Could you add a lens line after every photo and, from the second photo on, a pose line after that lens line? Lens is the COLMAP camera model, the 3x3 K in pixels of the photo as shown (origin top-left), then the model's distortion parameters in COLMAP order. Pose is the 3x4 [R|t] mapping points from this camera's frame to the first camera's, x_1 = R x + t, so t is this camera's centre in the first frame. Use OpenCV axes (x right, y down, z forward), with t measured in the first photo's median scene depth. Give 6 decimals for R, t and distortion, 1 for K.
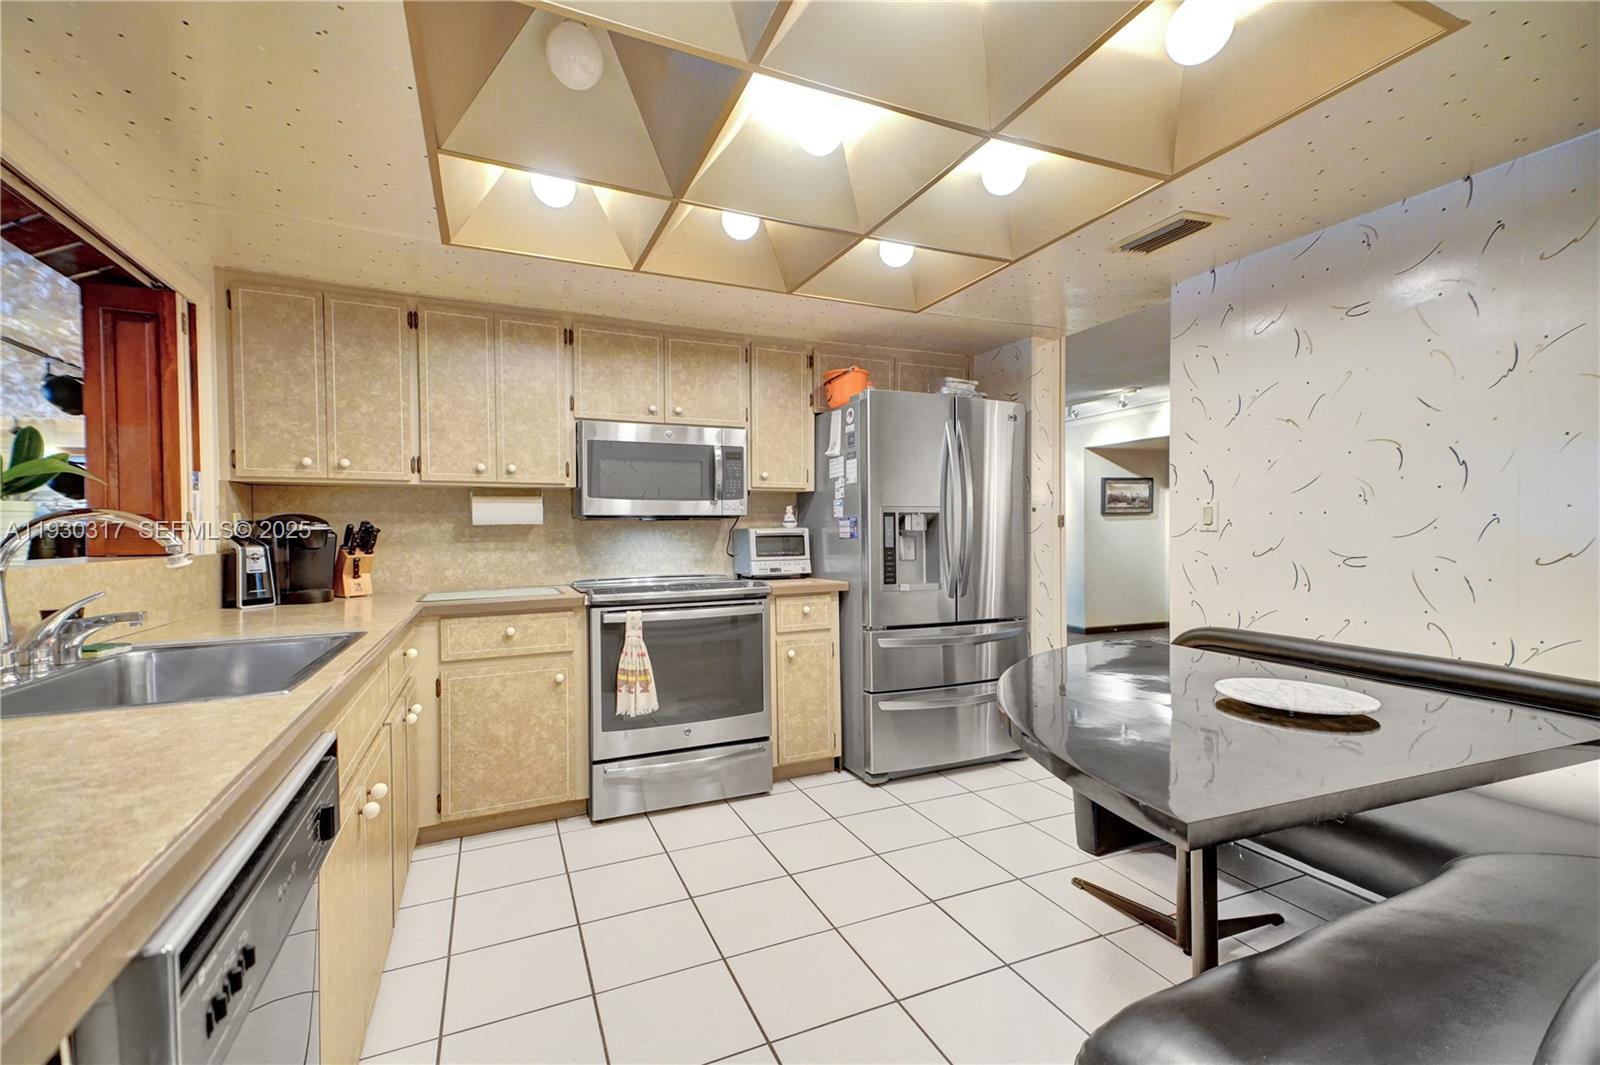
lens RADIAL K [[706.8, 0, 804.4], [0, 706.8, 535.7], [0, 0, 1]] dist [0.039877, 0.000086]
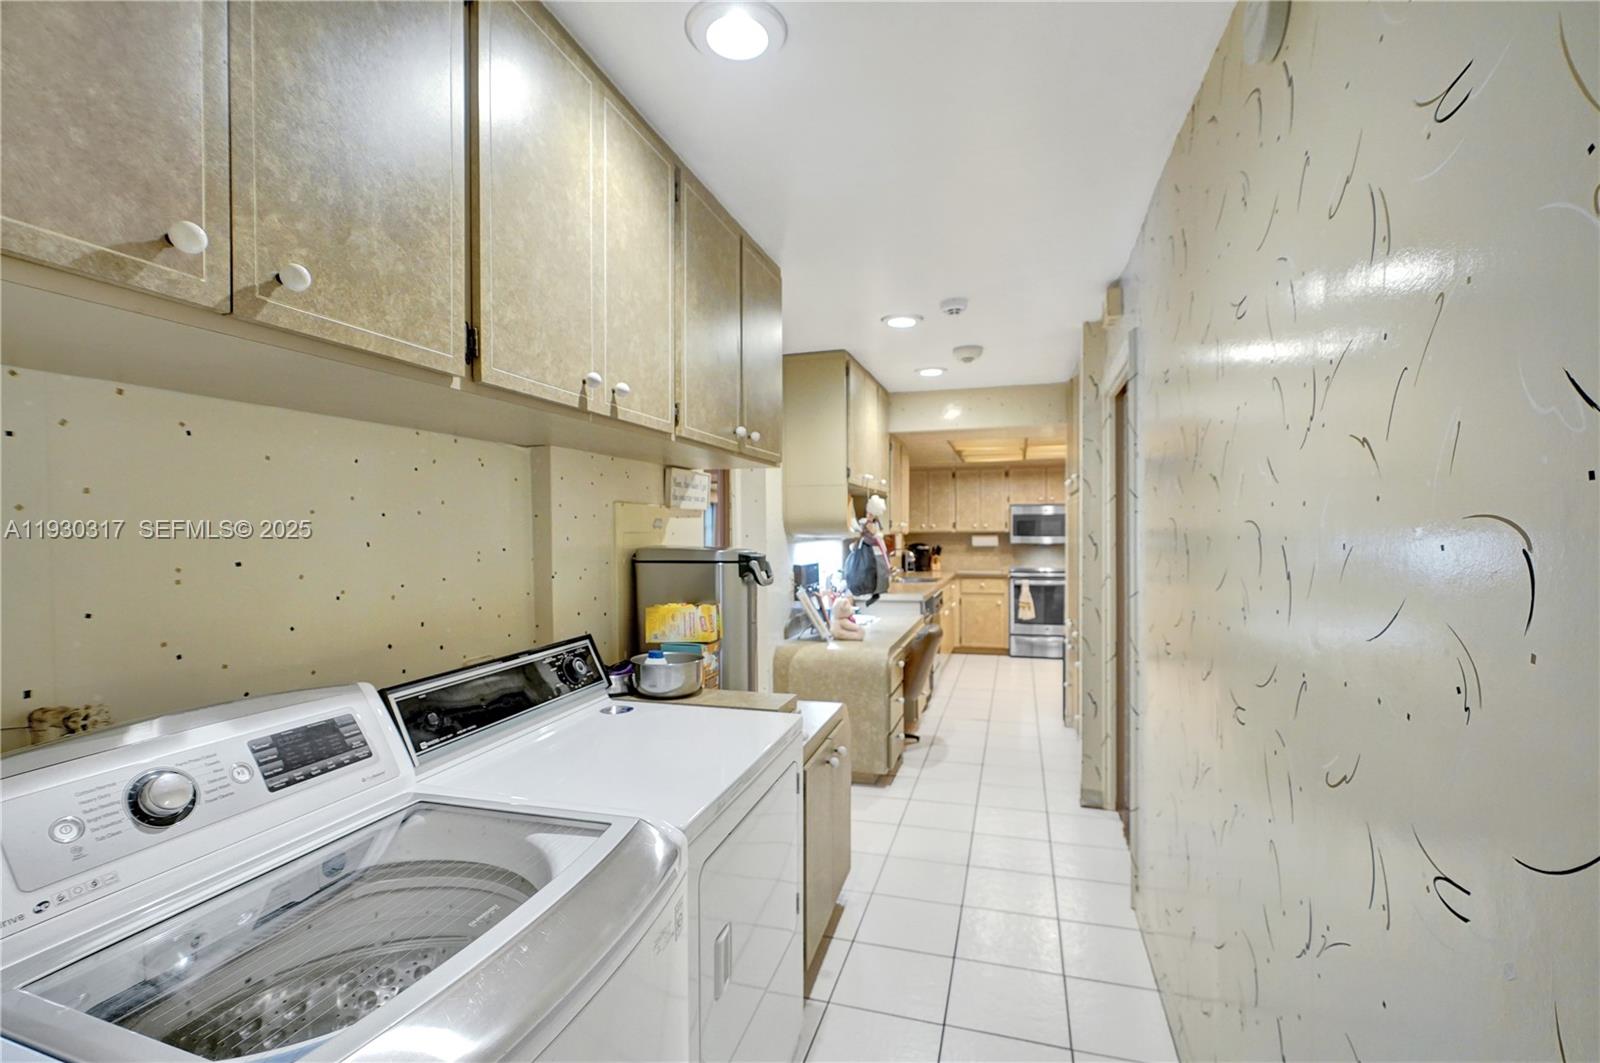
lens RADIAL K [[706.8, 0, 804.4], [0, 706.8, 534.7], [0, 0, 1]] dist [0.039877, 0.000086]
pose [[0.762283, 0.010610, -0.647157, 0.848596], [-0.009457, 0.999941, 0.005255, -0.072076], [0.647175, 0.002114, 0.762339, -1.573294]]
